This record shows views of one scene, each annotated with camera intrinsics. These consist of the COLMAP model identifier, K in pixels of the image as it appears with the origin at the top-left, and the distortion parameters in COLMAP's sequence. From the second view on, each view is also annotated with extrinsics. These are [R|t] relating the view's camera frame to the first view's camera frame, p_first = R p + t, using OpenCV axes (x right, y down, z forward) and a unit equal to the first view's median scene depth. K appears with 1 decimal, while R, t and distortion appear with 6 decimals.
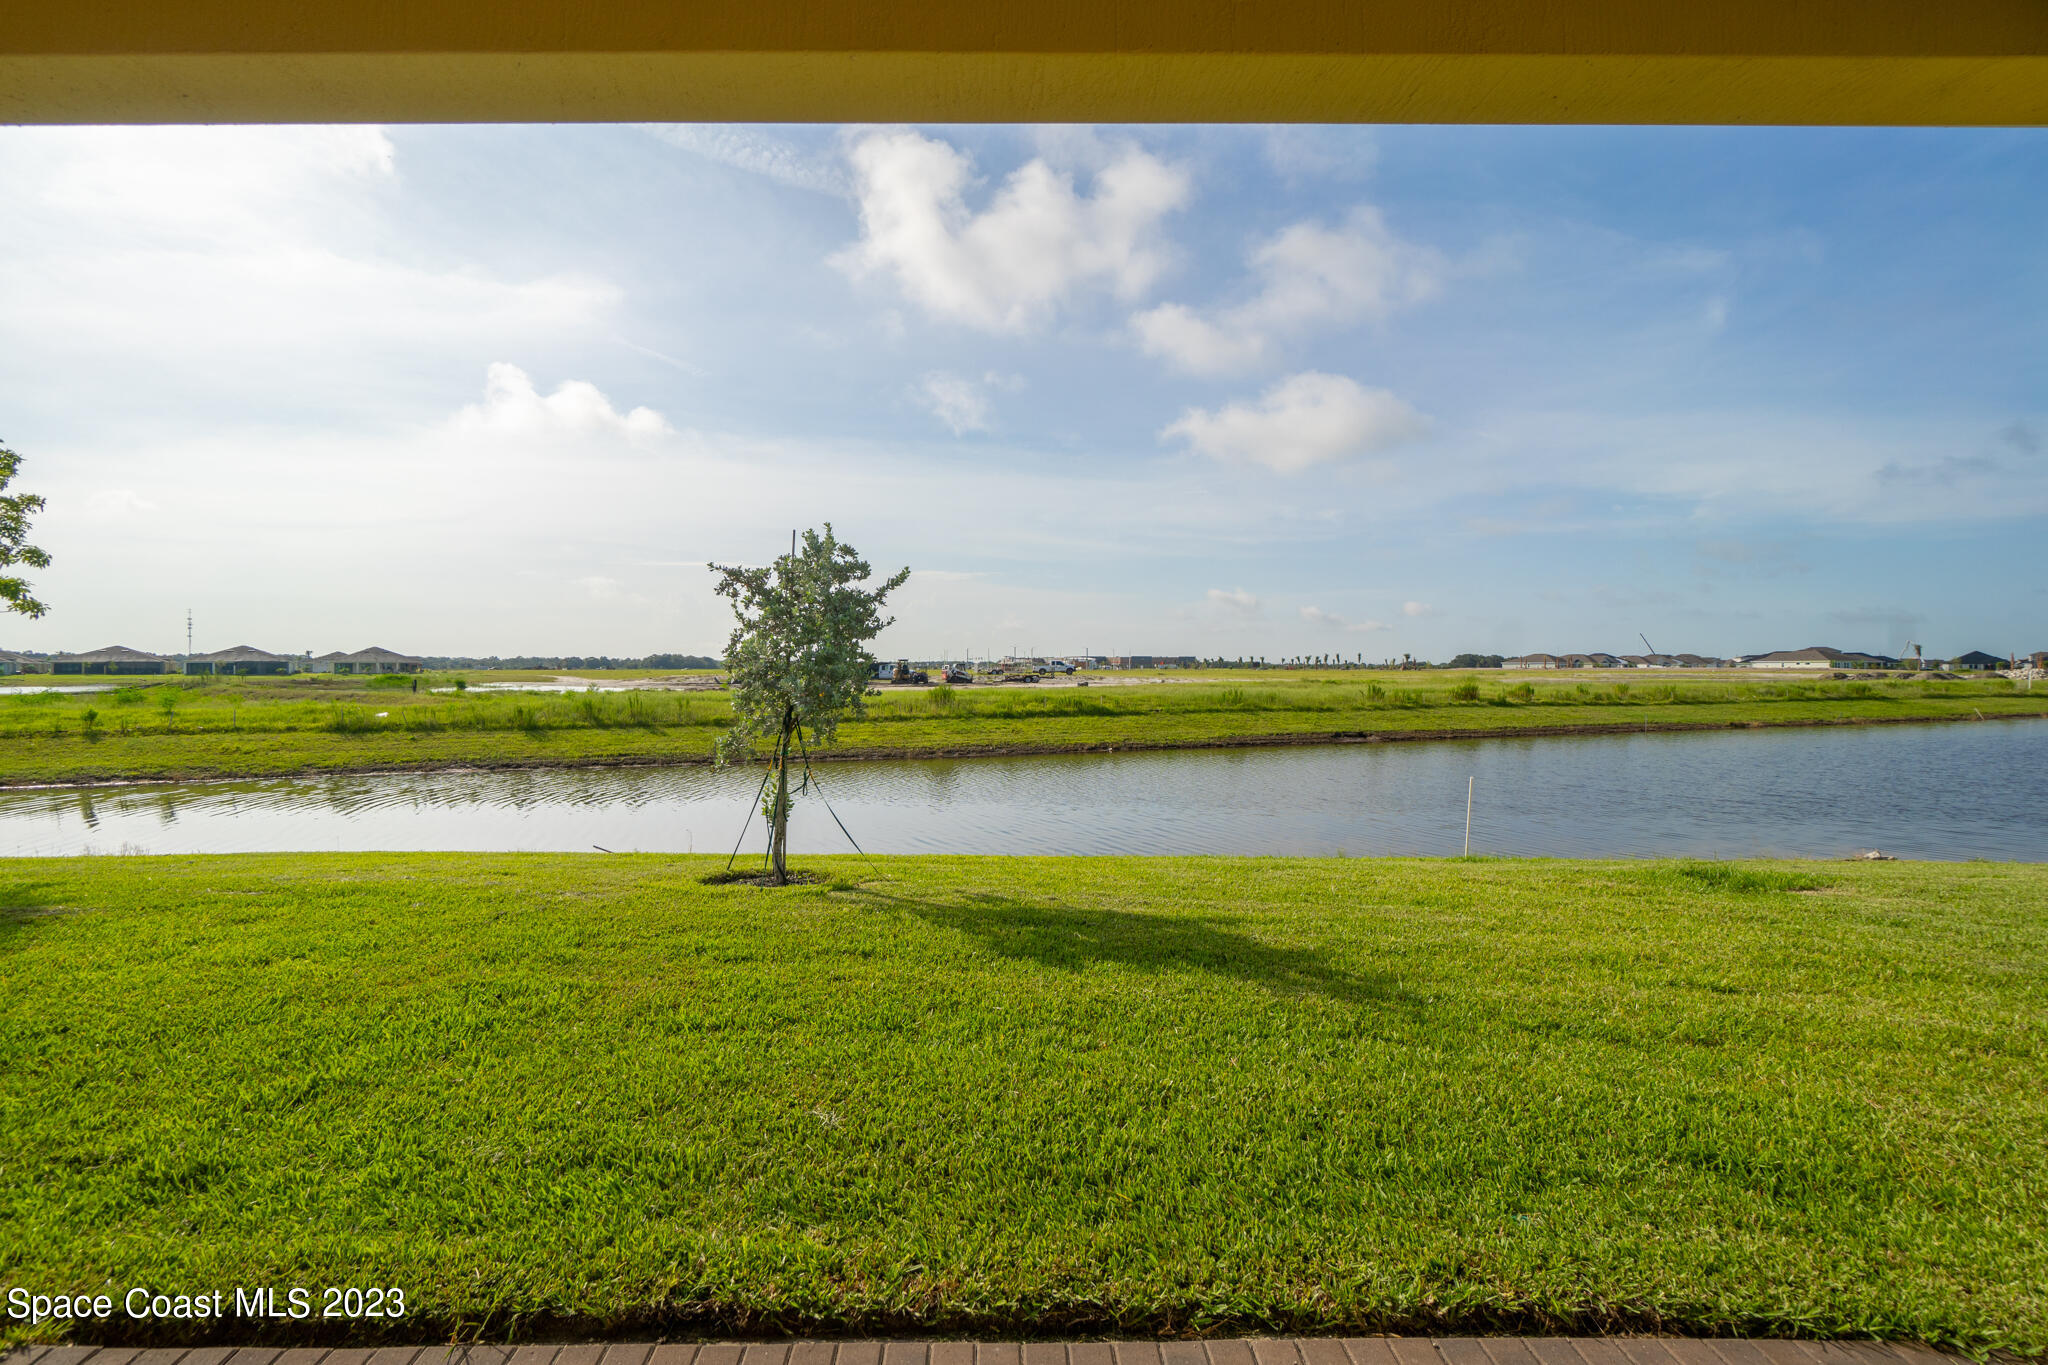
lens RADIAL K [[893.3, 0, 1013.0], [0, 893.3, 670.3], [0, 0, 1]] dist [-0.006128, -0.000654]
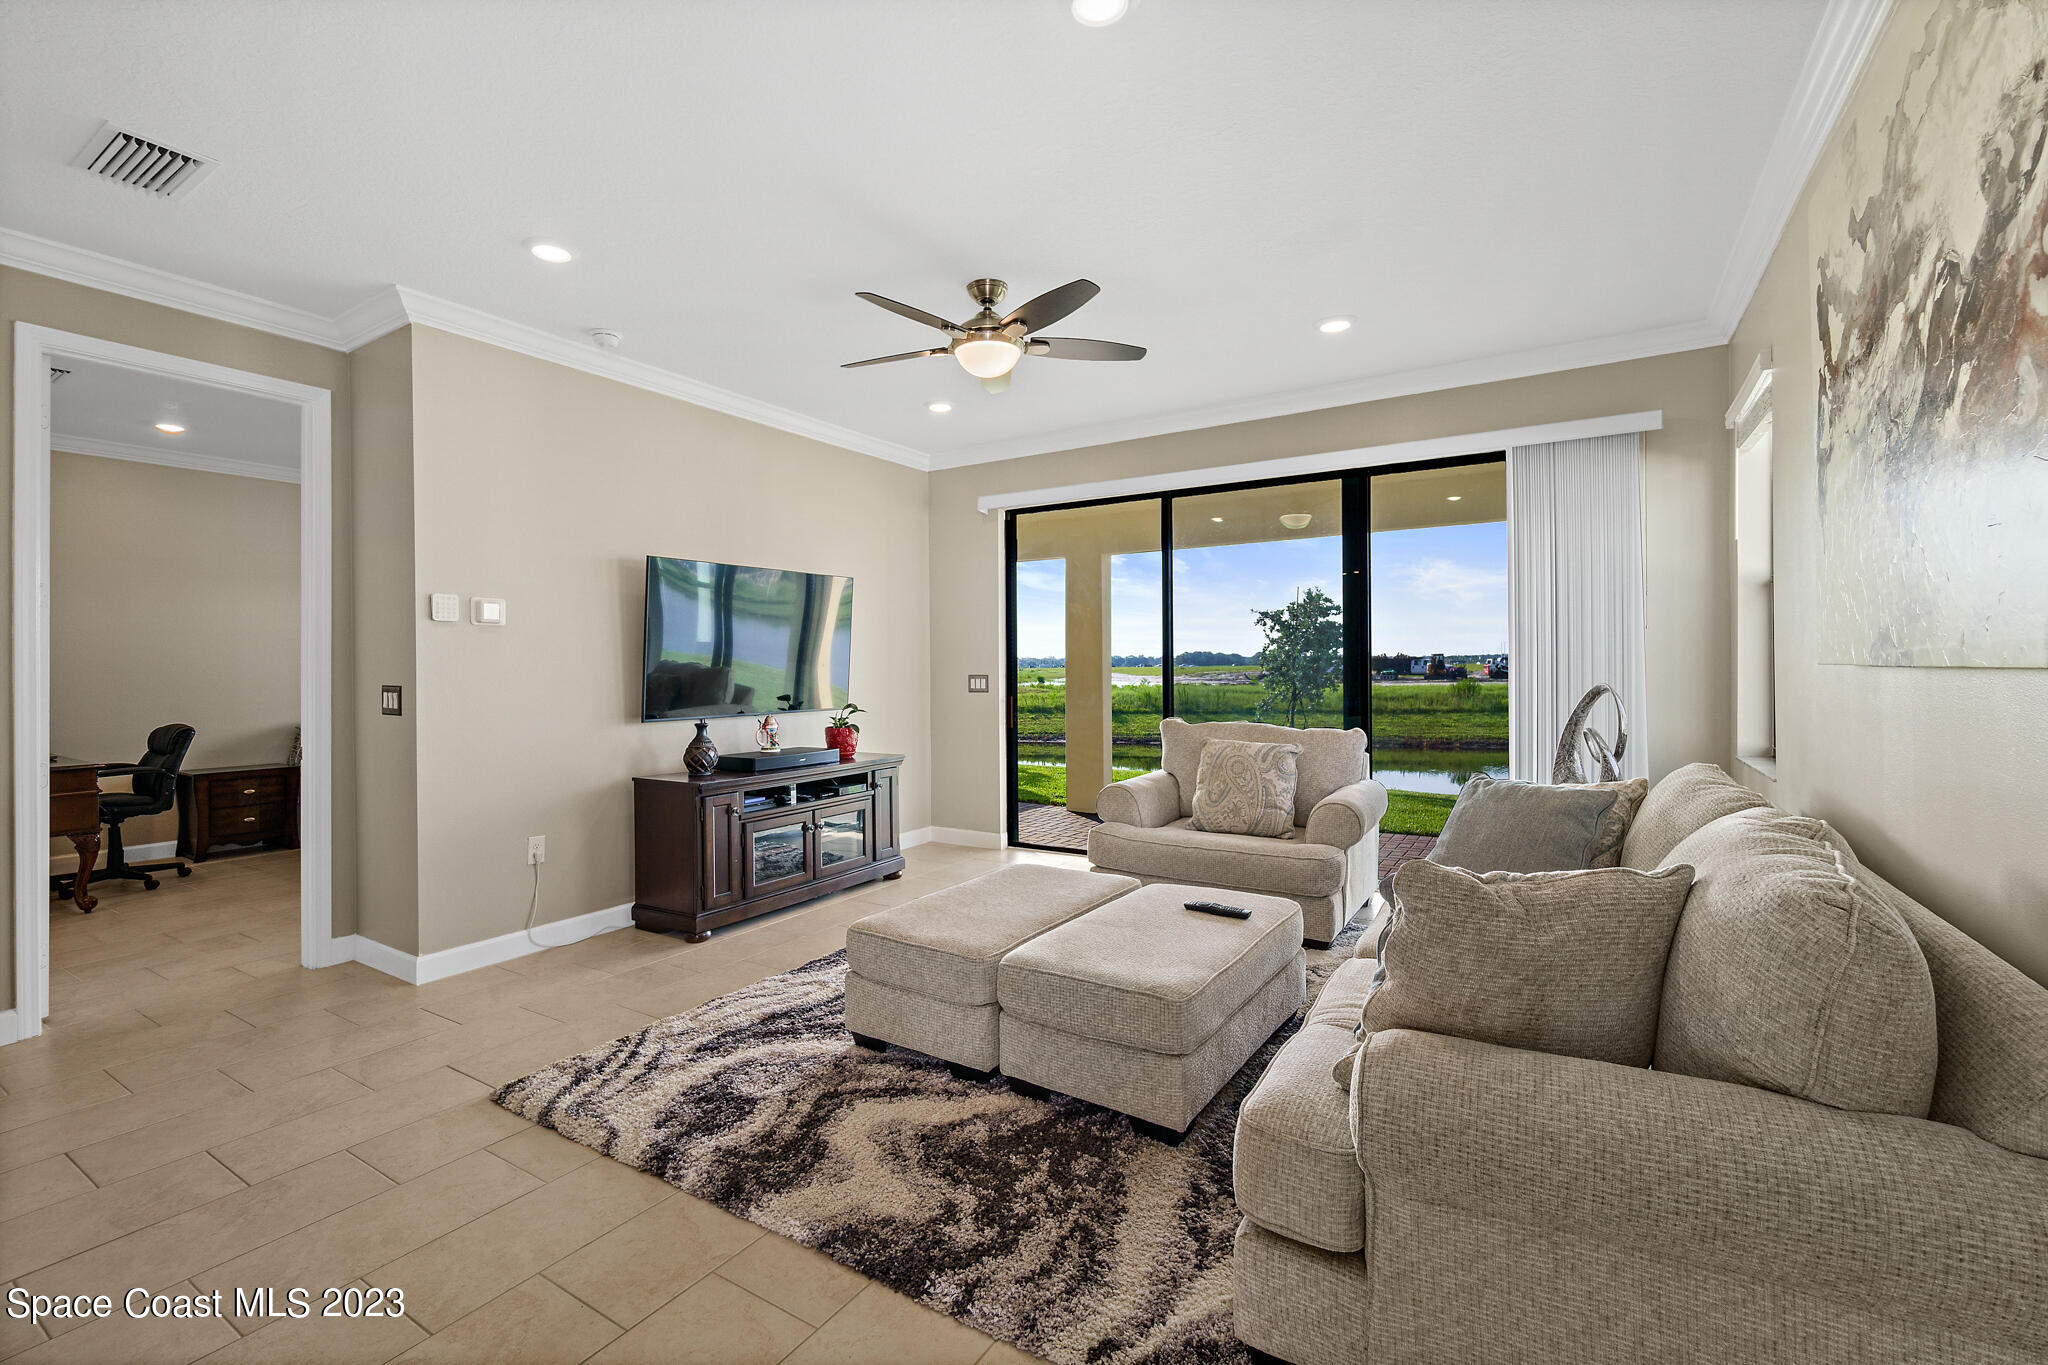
lens RADIAL K [[893.3, 0, 1013.0], [0, 893.3, 670.3], [0, 0, 1]] dist [-0.006128, -0.000654]
pose [[0.839955, -0.005292, -0.542631, 0.082931], [0.007718, 0.999968, 0.002195, -0.000324], [0.542602, -0.006032, 0.839968, -0.274041]]
